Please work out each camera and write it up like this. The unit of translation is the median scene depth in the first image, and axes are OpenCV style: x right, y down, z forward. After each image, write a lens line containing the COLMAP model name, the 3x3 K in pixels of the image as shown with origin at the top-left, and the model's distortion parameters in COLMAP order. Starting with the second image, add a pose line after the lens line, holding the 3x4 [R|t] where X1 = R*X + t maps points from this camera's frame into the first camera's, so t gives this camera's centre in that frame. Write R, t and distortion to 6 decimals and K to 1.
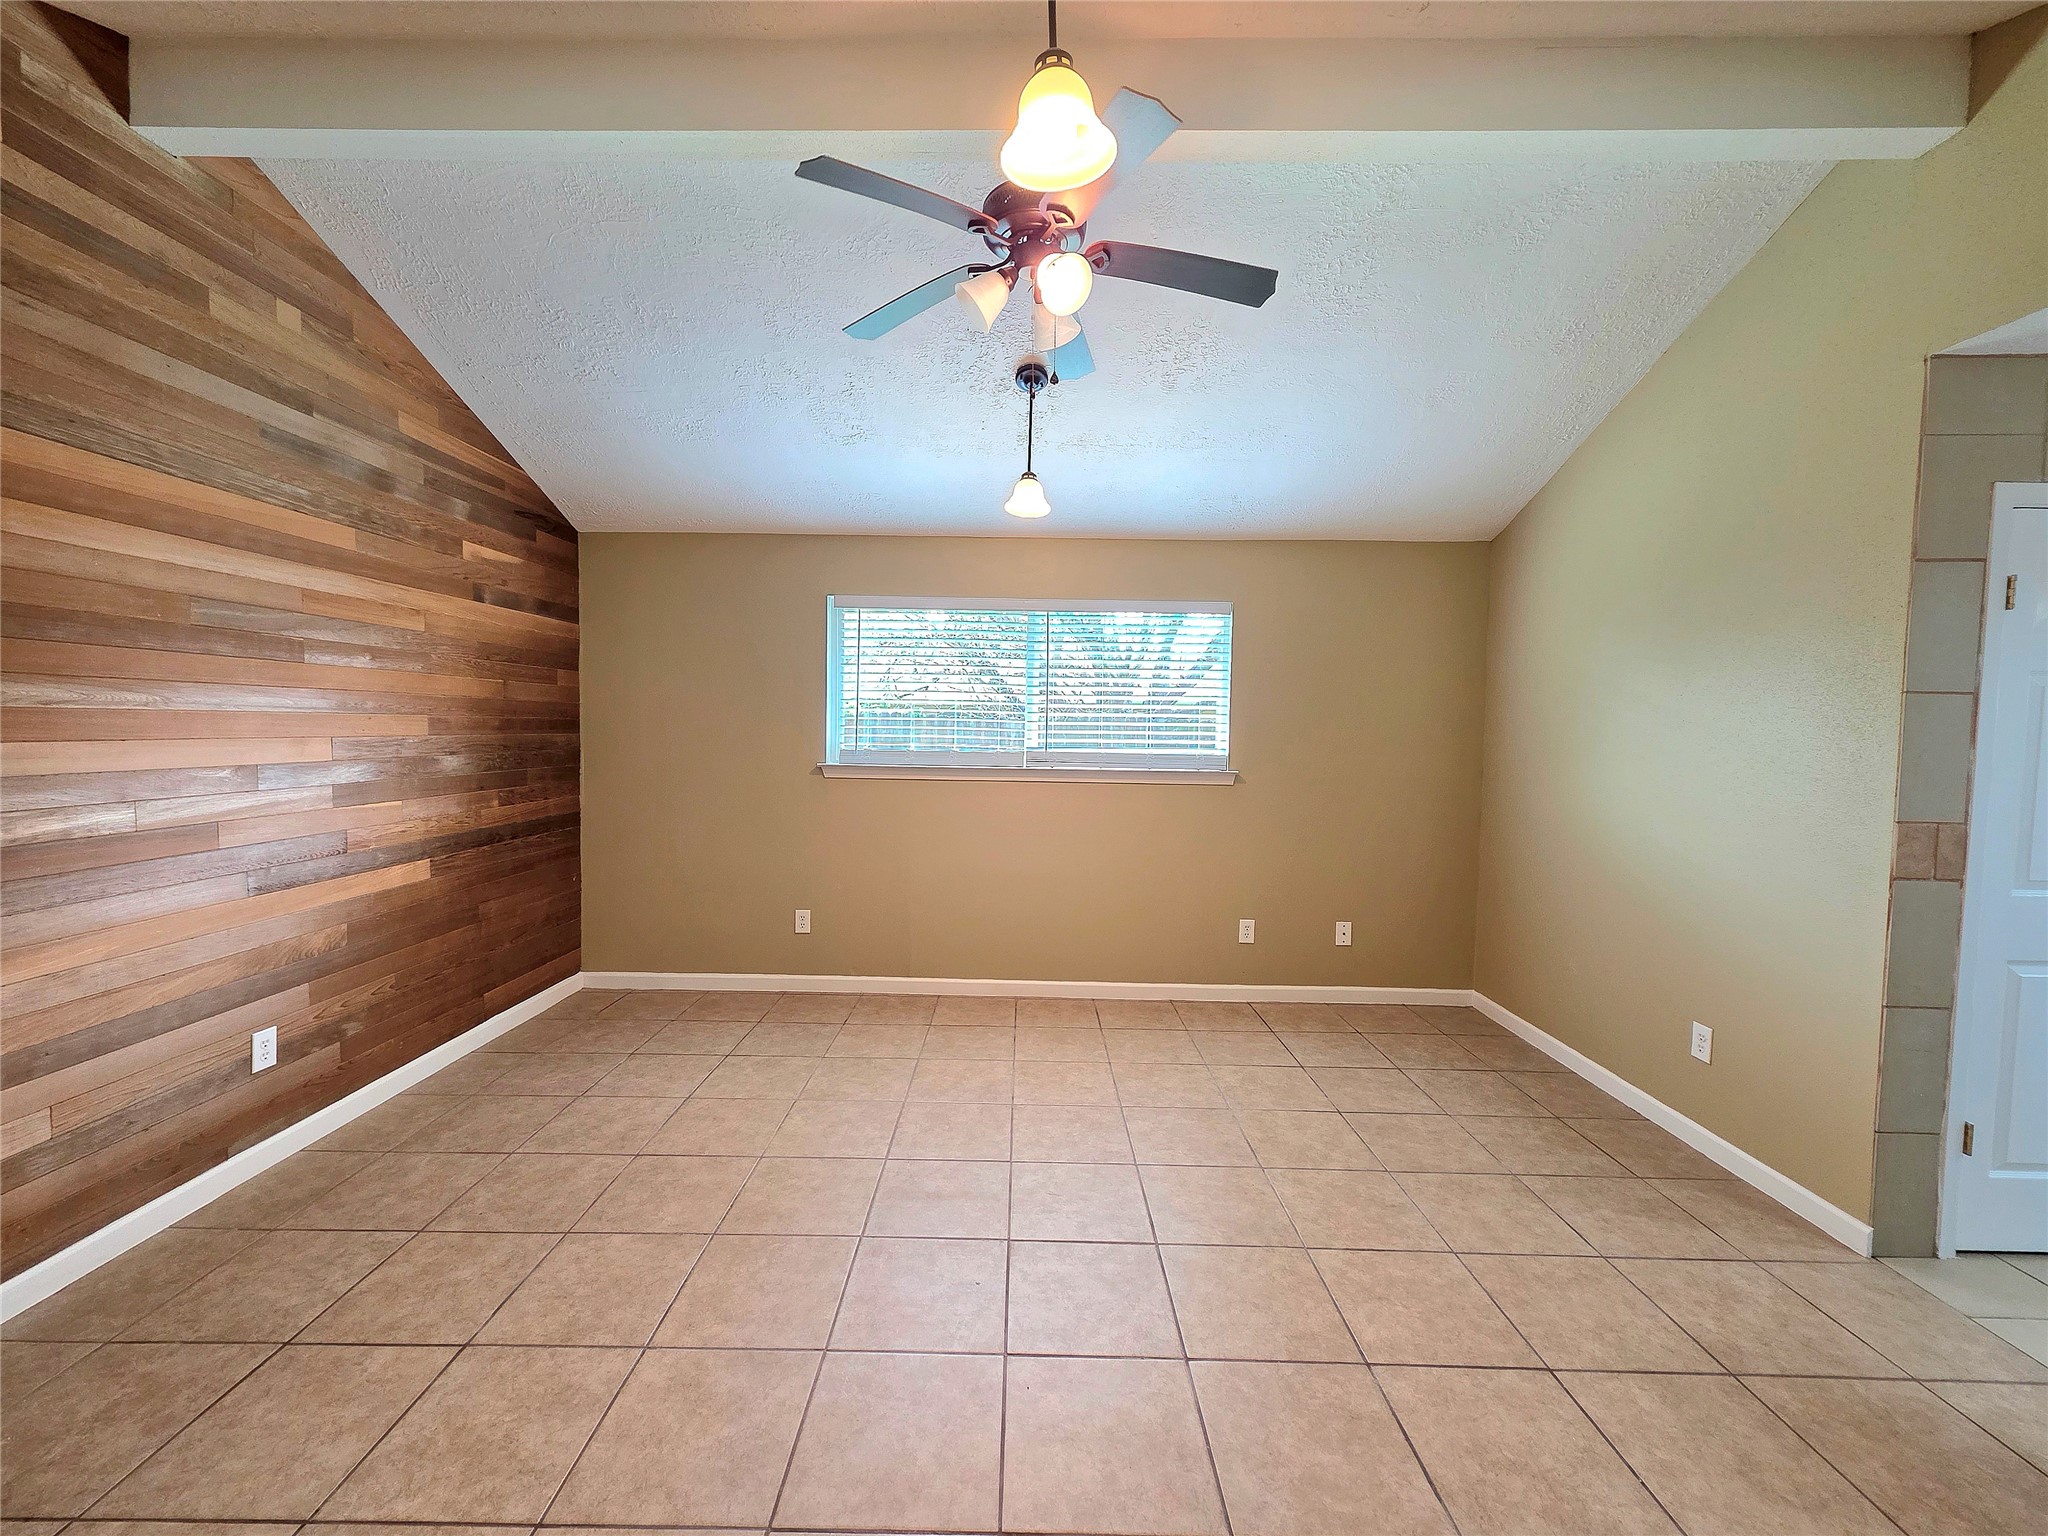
lens RADIAL K [[821.2, 0, 1022.1], [0, 821.2, 767.8], [0, 0, 1]] dist [0.002637, -0.000294]
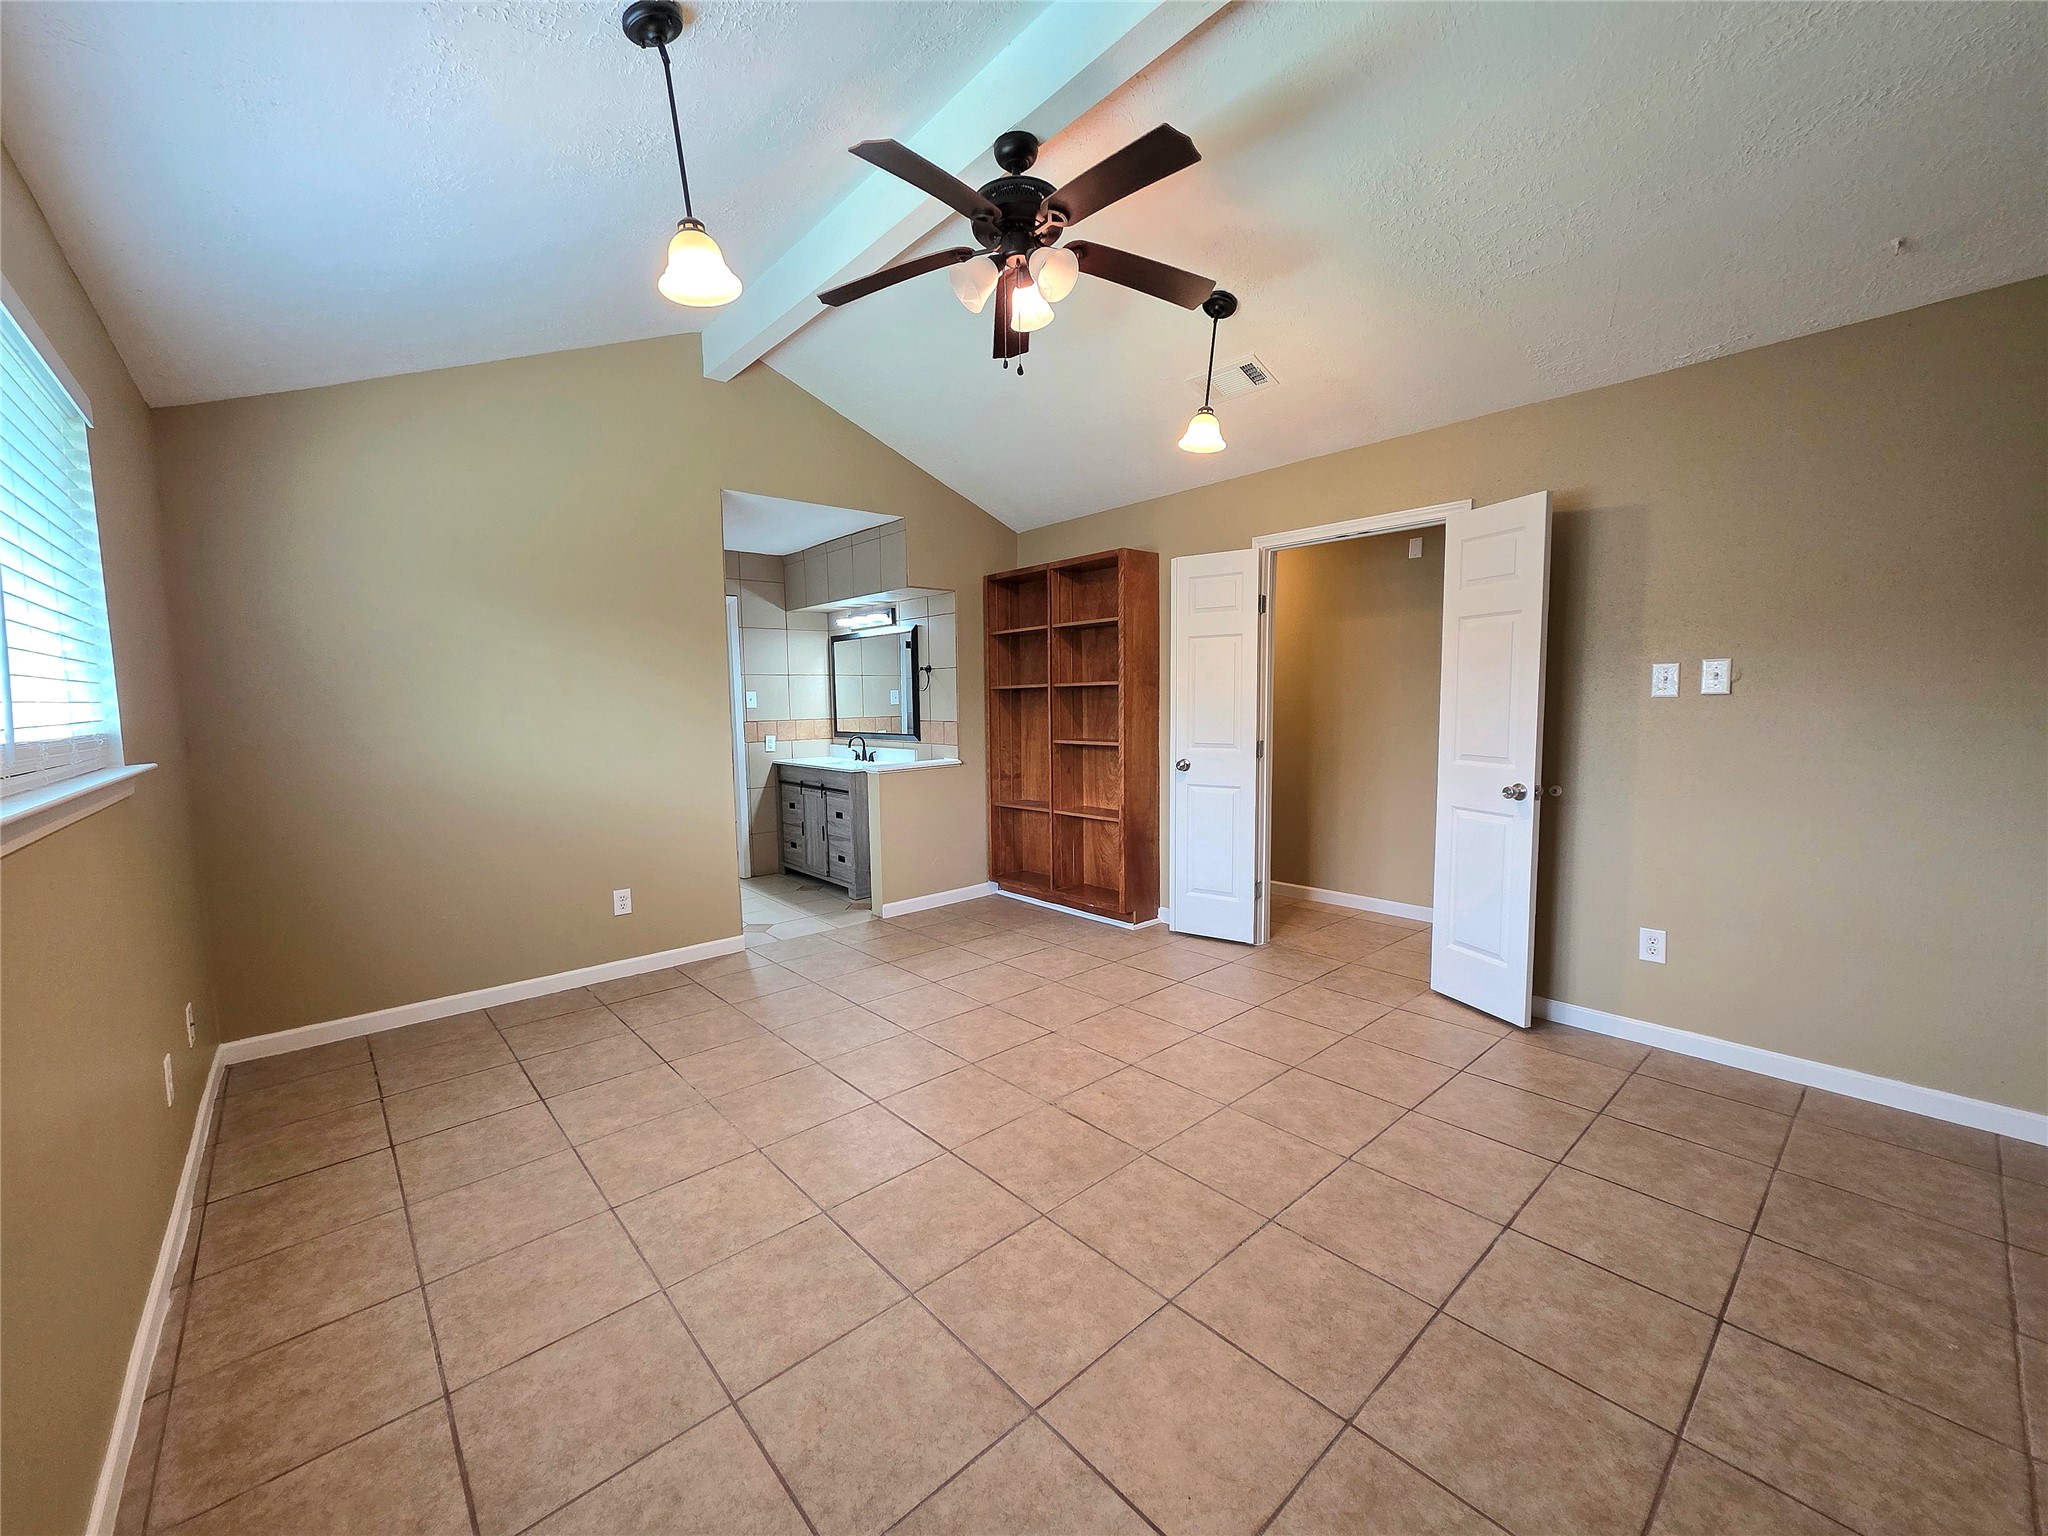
lens RADIAL K [[821.2, 0, 1023.4], [0, 821.2, 768.0], [0, 0, 1]] dist [0.002637, -0.000294]
pose [[-0.672159, -0.068314, 0.737248, -0.664200], [0.044999, 0.990125, 0.132771, -0.050764], [-0.739038, 0.122419, -0.662448, 1.399200]]
